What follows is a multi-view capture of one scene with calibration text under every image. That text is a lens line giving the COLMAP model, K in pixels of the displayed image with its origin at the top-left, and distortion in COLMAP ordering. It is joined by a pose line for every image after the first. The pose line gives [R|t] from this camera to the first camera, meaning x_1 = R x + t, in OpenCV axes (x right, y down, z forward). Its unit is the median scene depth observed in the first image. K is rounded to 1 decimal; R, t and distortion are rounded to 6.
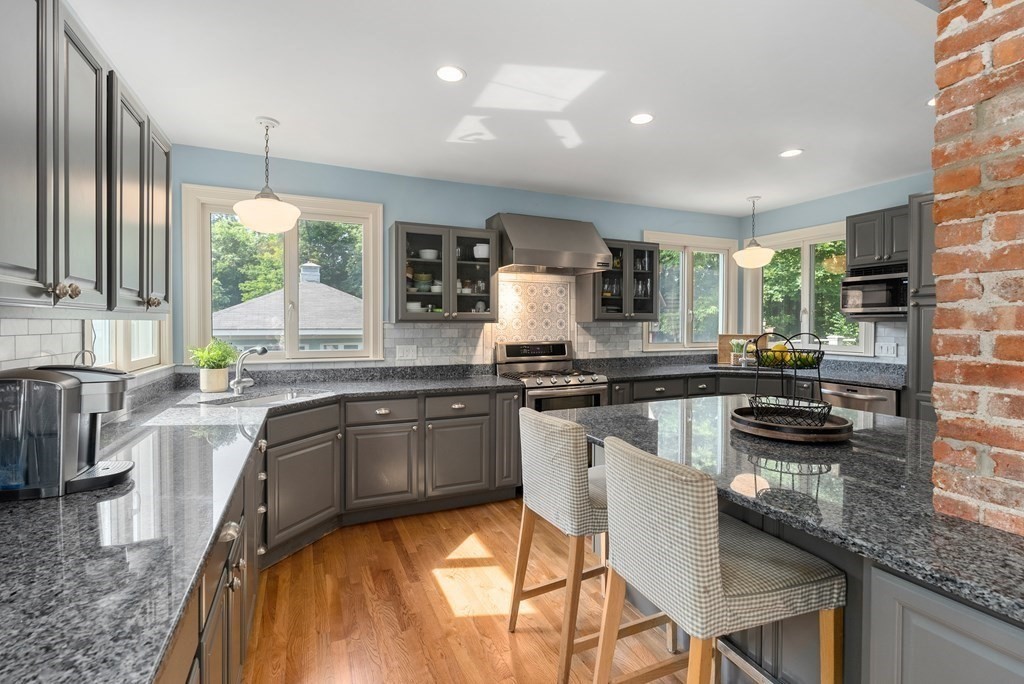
lens RADIAL K [[471.8, 0, 503.0], [0, 471.8, 332.0], [0, 0, 1]] dist [-0.010436, 0.003062]
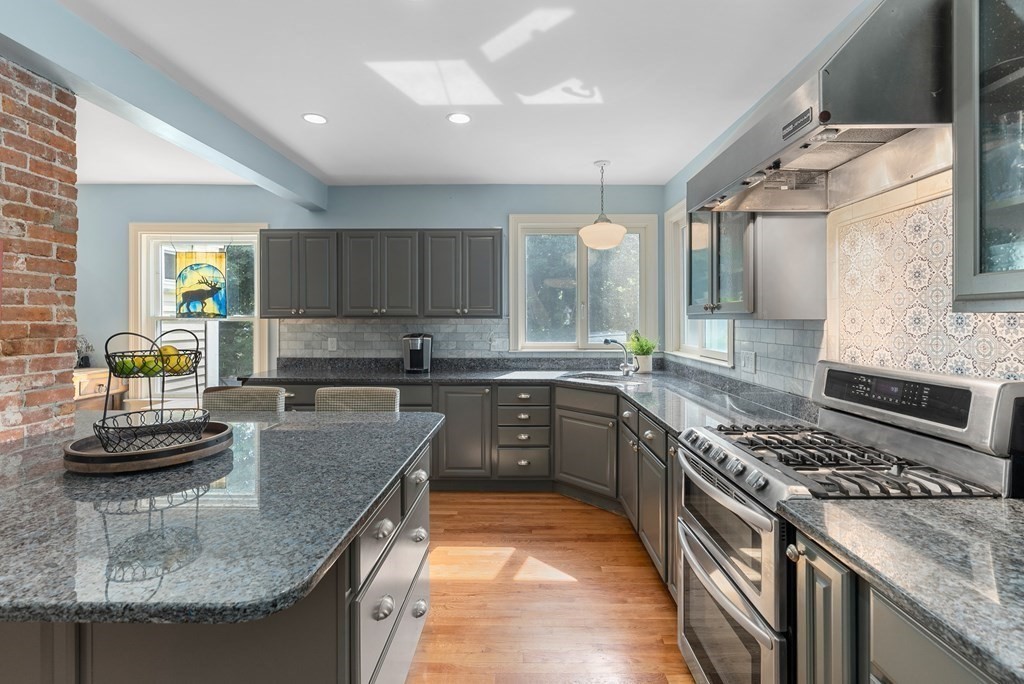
lens RADIAL K [[471.8, 0, 512.4], [0, 471.8, 321.6], [0, 0, 1]] dist [-0.010436, 0.003062]
pose [[-0.401824, 0.001029, -0.915716, 0.569081], [-0.018251, 0.999792, 0.009132, -0.016057], [0.915535, 0.020382, -0.401721, 0.961130]]
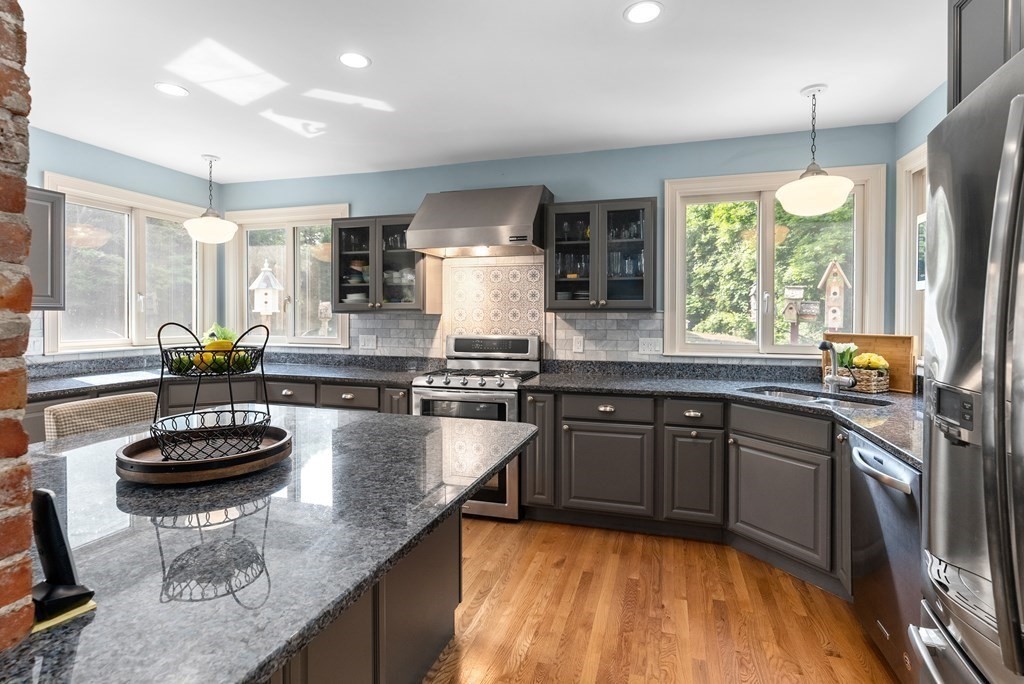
lens RADIAL K [[494.6, 0, 518.1], [0, 494.6, 324.4], [0, 0, 1]] dist [-0.015740, 0.000730]
pose [[0.764940, 0.013525, -0.643959, 0.748034], [-0.014502, 0.999888, 0.003774, -0.004437], [0.643938, 0.006452, 0.765051, 0.378070]]
